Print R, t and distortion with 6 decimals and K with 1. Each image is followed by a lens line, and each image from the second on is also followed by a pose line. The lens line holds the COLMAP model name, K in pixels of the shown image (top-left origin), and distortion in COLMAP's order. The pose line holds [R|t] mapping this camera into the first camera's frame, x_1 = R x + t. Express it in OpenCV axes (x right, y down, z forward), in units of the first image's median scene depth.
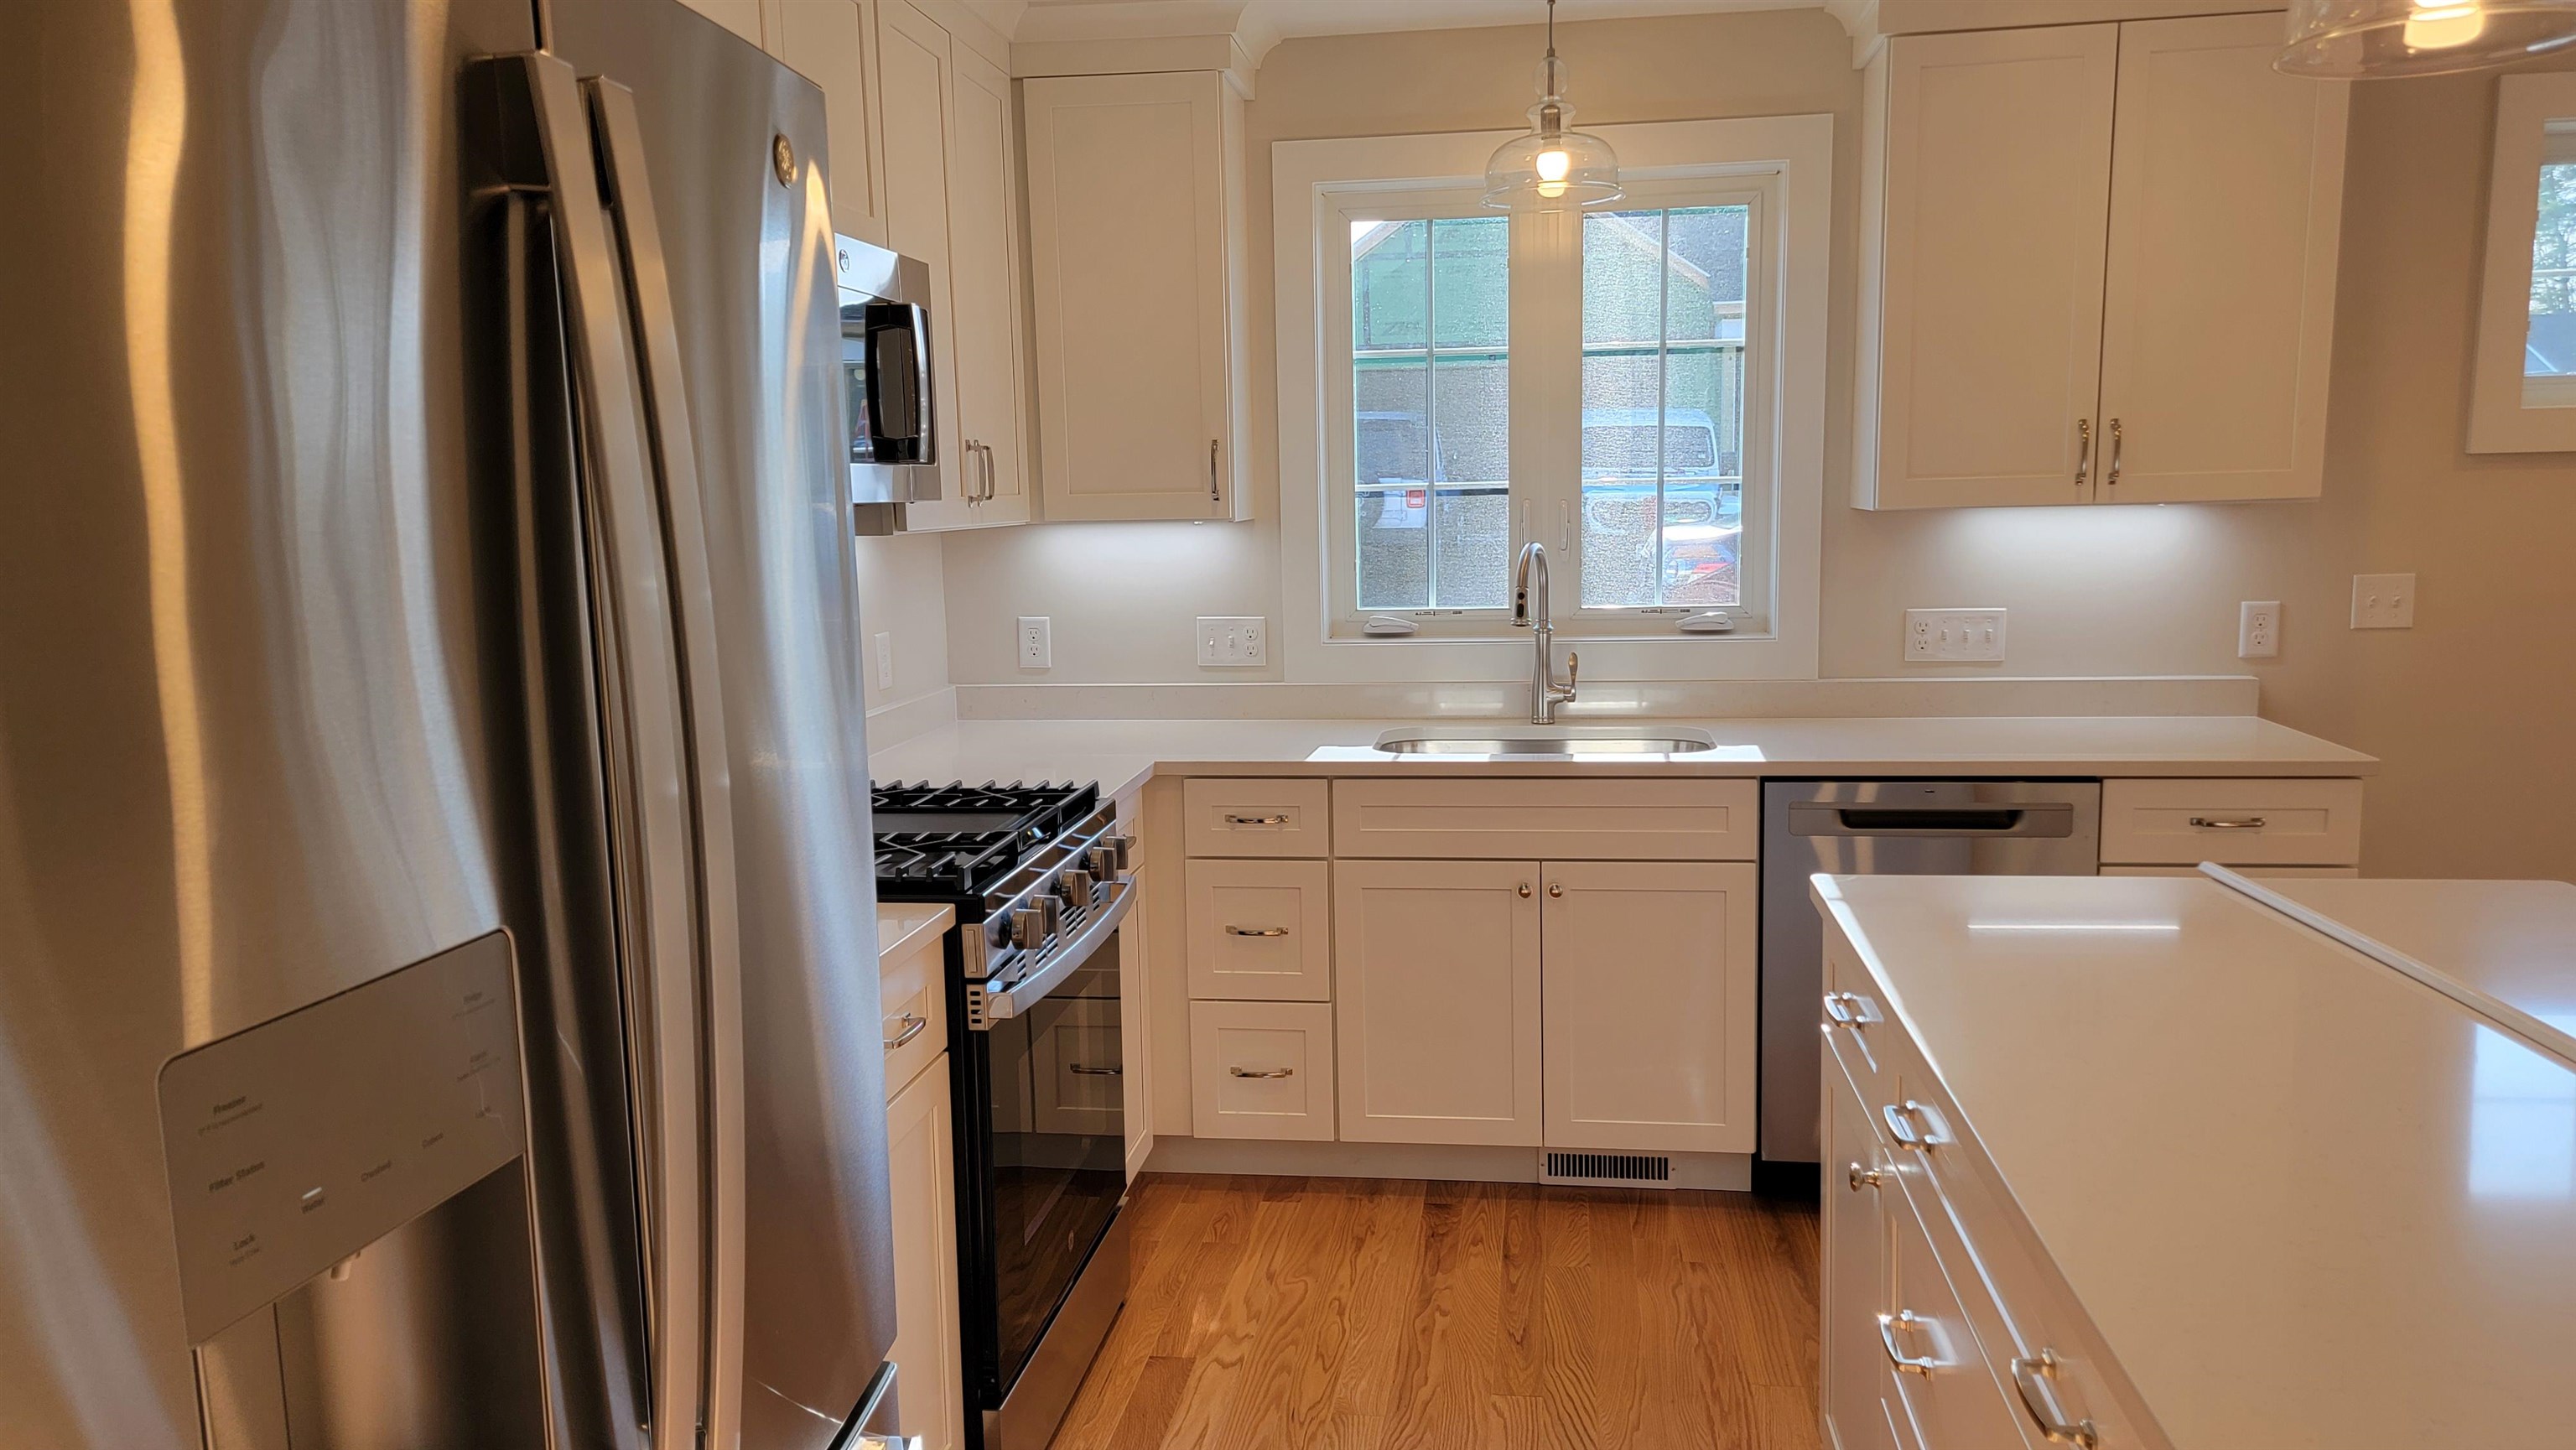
lens RADIAL K [[1832.9, 0, 1300.6], [0, 1832.9, 747.2], [0, 0, 1]] dist [0.069899, -0.055890]
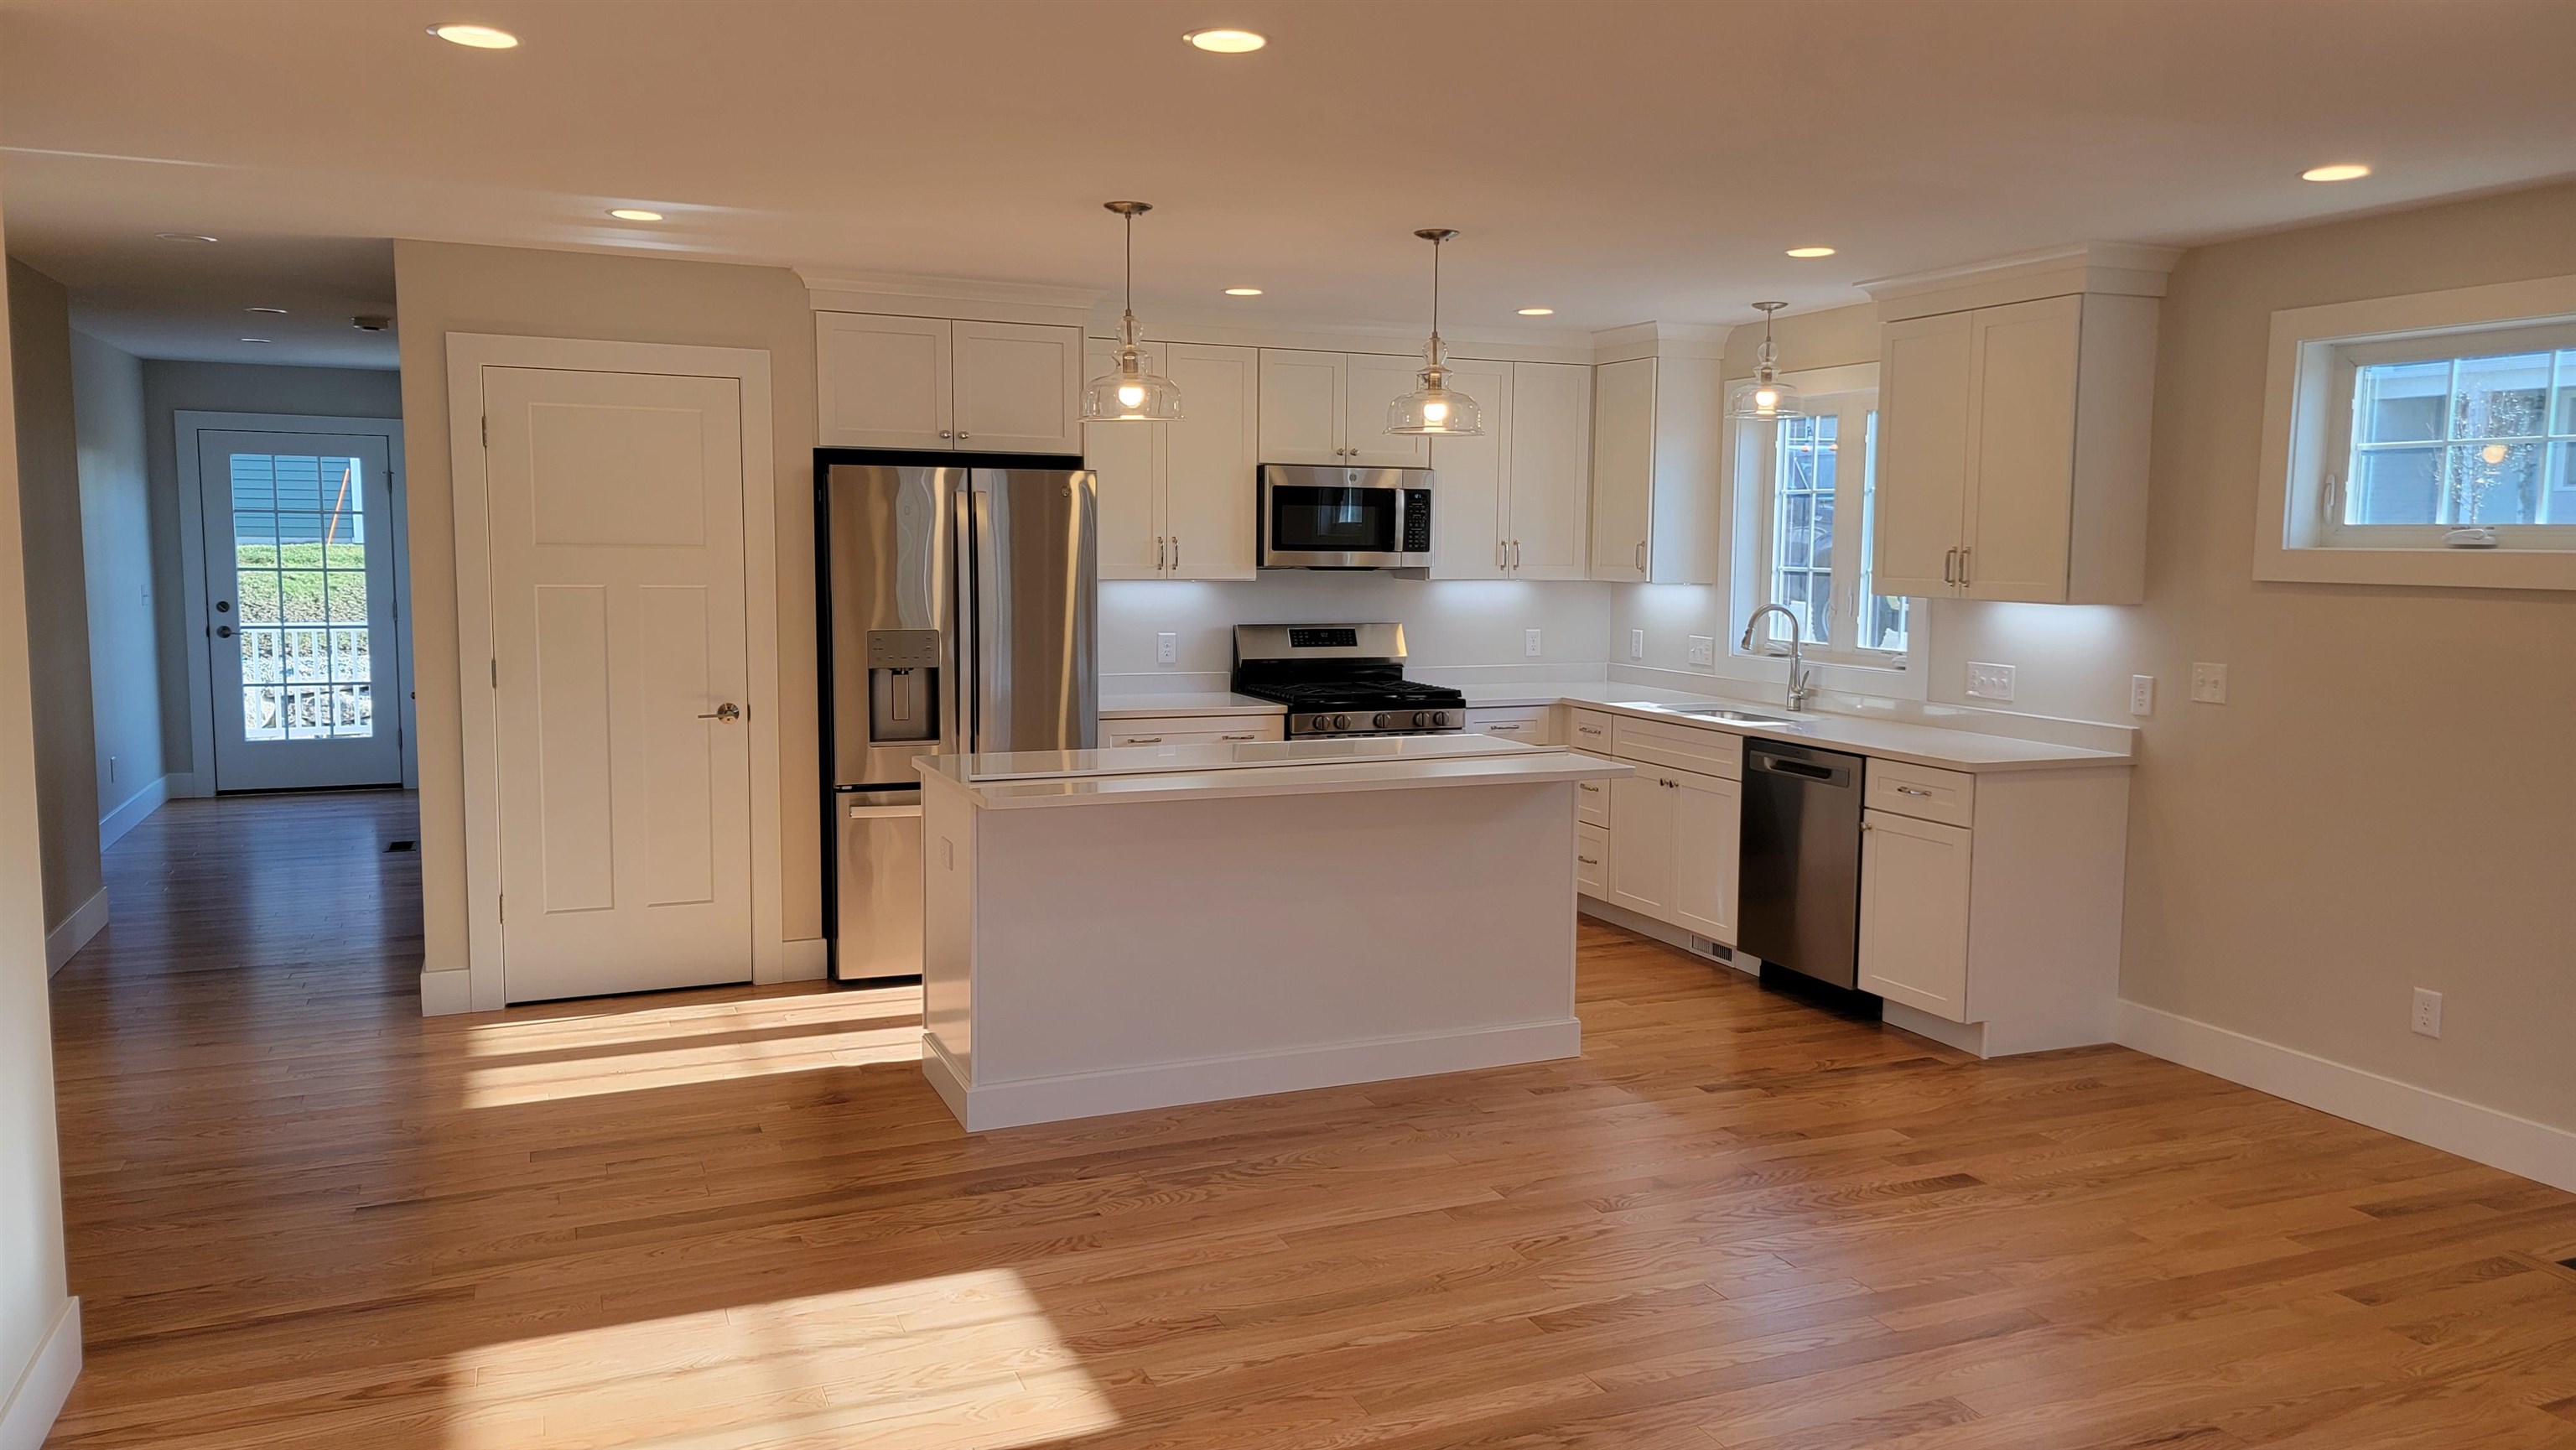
lens RADIAL K [[1832.9, 0, 1309.3], [0, 1832.9, 719.4], [0, 0, 1]] dist [0.069899, -0.055890]
pose [[0.507990, 0.111475, -0.854119, 1.495003], [-0.147936, 0.988147, 0.040982, -0.009679], [0.848564, 0.105536, 0.518460, -0.292880]]
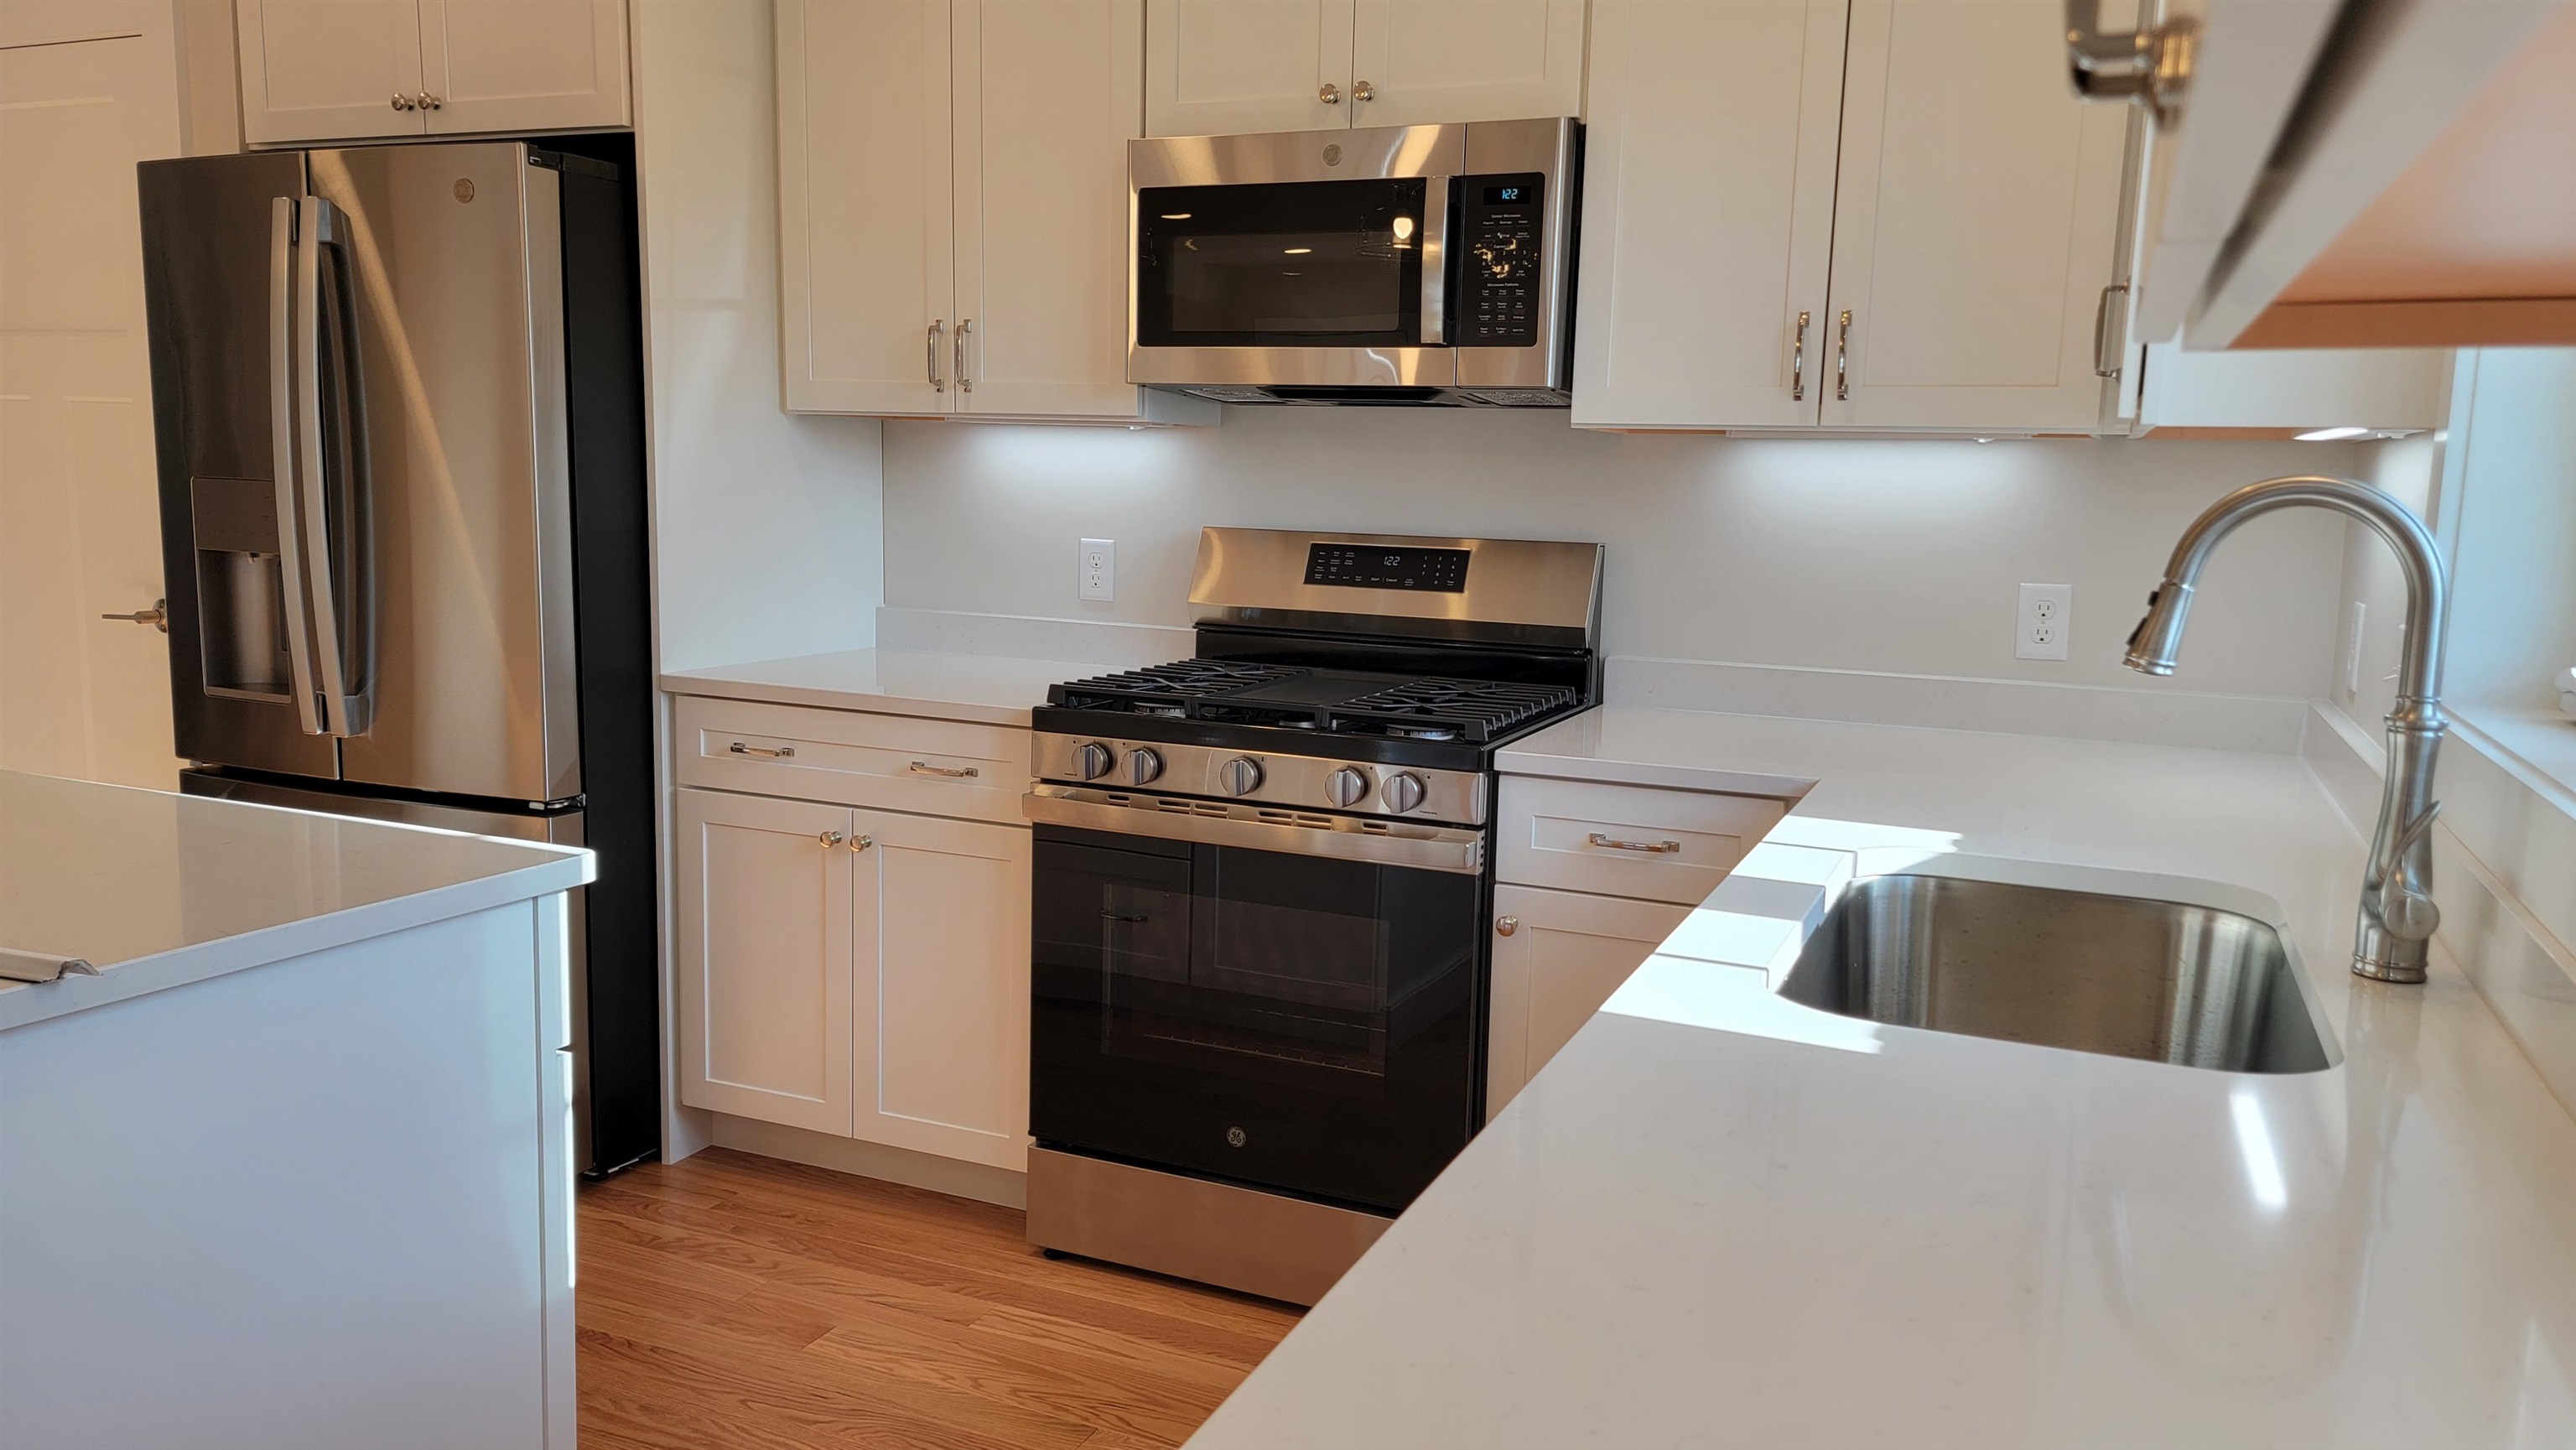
lens RADIAL K [[1832.9, 0, 1295.2], [0, 1832.9, 719.1], [0, 0, 1]] dist [0.069899, -0.055890]
pose [[-0.276646, 0.141872, -0.950442, 0.576432], [-0.163968, 0.967570, 0.192155, -0.109577], [0.946880, 0.209000, -0.244412, 0.976072]]
